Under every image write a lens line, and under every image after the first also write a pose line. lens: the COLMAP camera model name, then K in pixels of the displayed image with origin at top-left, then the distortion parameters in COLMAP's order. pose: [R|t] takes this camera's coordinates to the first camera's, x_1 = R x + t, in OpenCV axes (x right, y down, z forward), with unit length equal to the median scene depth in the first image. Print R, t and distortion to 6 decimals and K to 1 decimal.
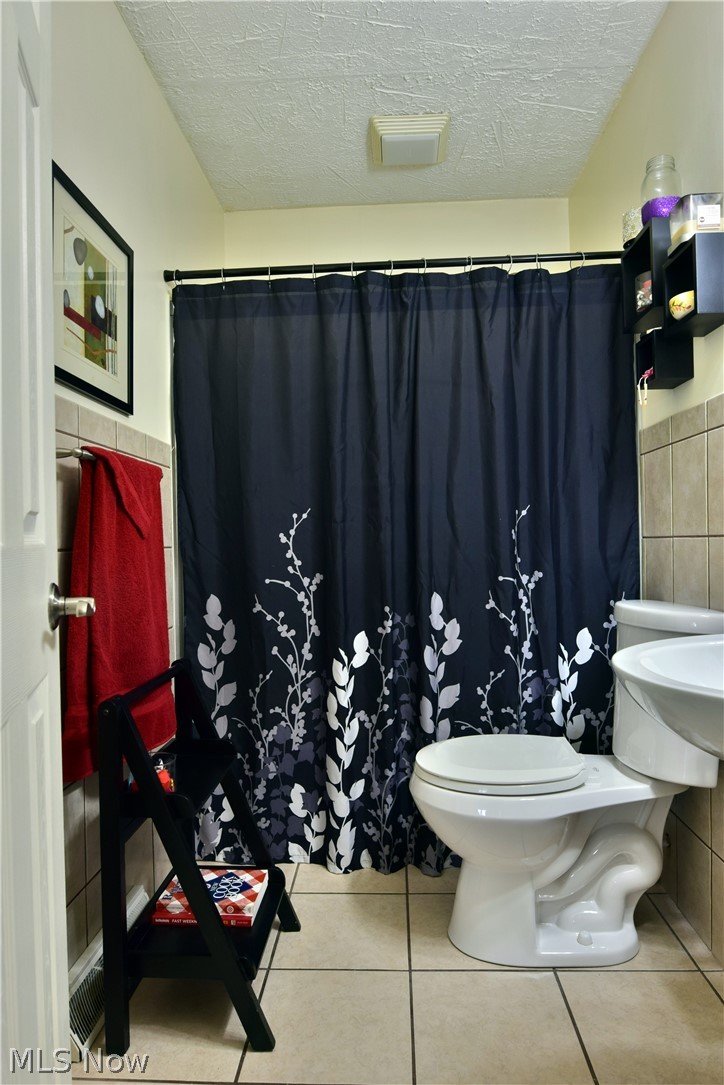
lens RADIAL K [[666.3, 0, 357.9], [0, 666.3, 545.2], [0, 0, 1]] dist [-0.006906, -0.007556]
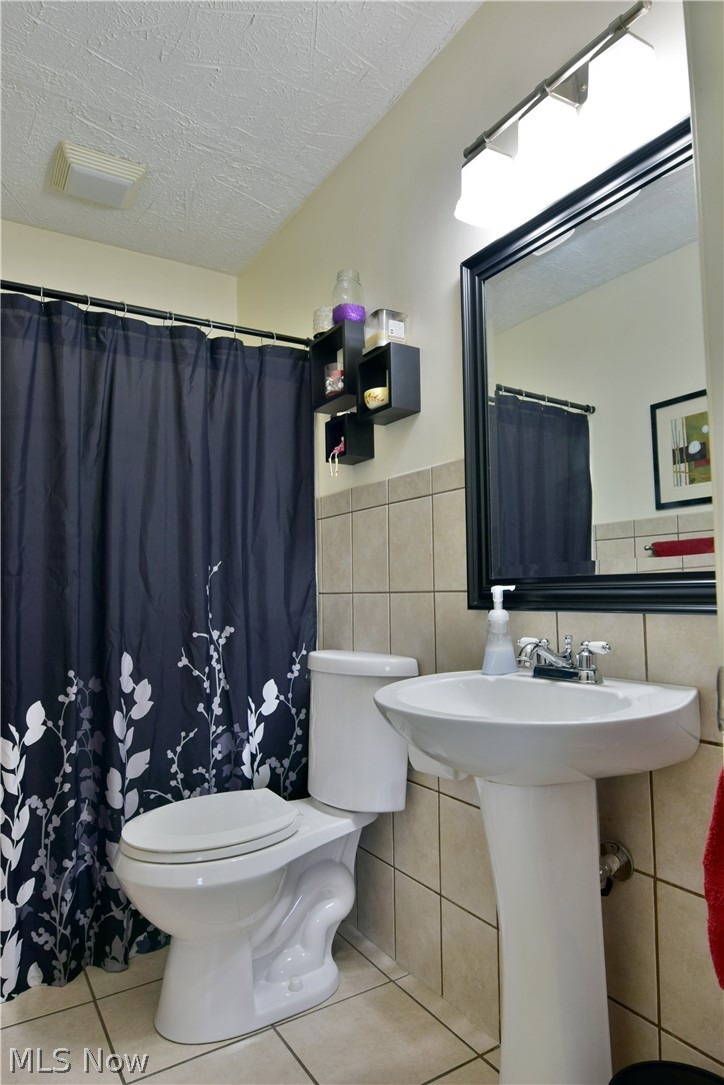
lens RADIAL K [[666.3, 0, 357.9], [0, 666.3, 545.2], [0, 0, 1]] dist [-0.006906, -0.007556]
pose [[0.824401, 0.043016, 0.564369, -0.148504], [0.004264, 0.996608, -0.082189, -0.000297], [-0.565990, 0.070163, 0.821421, 0.042721]]
